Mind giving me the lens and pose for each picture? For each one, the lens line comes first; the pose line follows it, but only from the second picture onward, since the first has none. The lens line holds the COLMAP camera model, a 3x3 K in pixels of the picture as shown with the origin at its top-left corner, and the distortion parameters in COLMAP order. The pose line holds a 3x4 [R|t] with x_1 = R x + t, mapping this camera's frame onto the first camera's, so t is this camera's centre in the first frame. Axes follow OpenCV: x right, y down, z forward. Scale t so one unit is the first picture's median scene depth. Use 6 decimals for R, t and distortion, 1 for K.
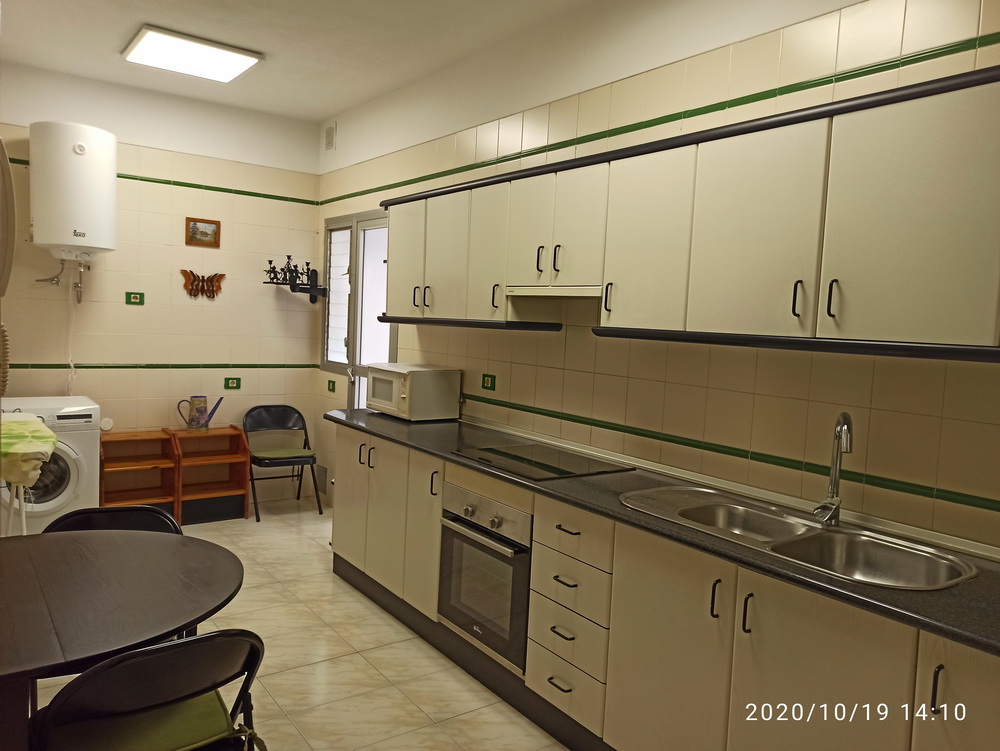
lens RADIAL K [[740.7, 0, 499.6], [0, 740.7, 367.4], [0, 0, 1]] dist [0.052894, -0.060477]
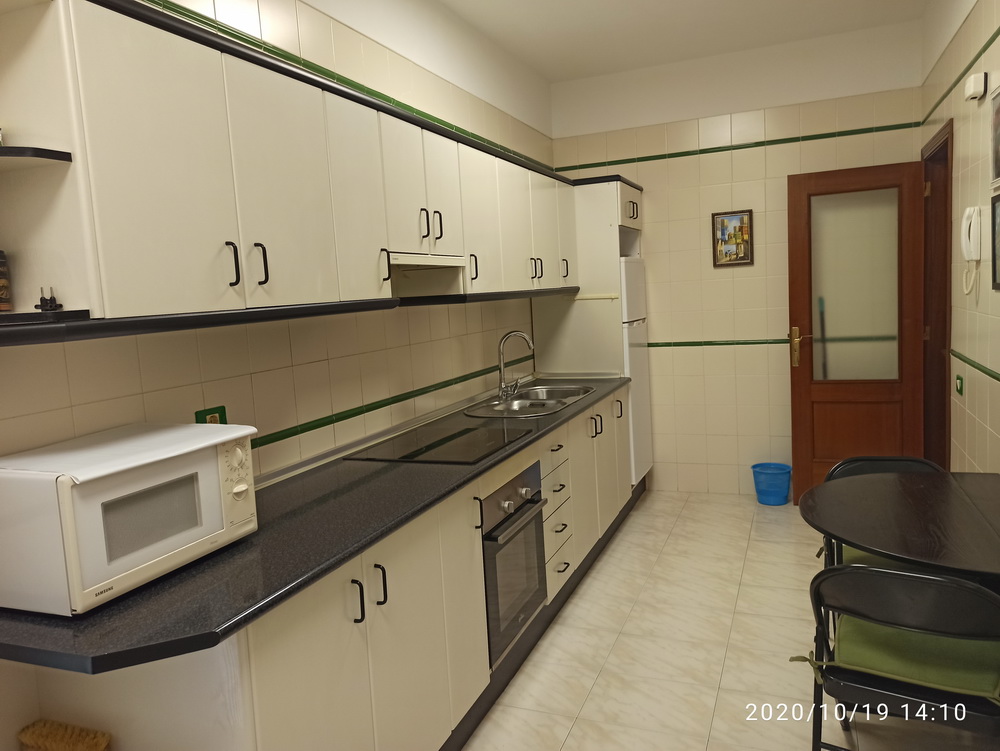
lens RADIAL K [[740.7, 0, 499.6], [0, 740.7, 367.4], [0, 0, 1]] dist [0.052894, -0.060477]
pose [[-0.529833, -0.106648, 0.841370, -0.739366], [0.091095, 0.979166, 0.181479, -0.127848], [-0.843196, 0.172799, -0.509079, 1.376032]]
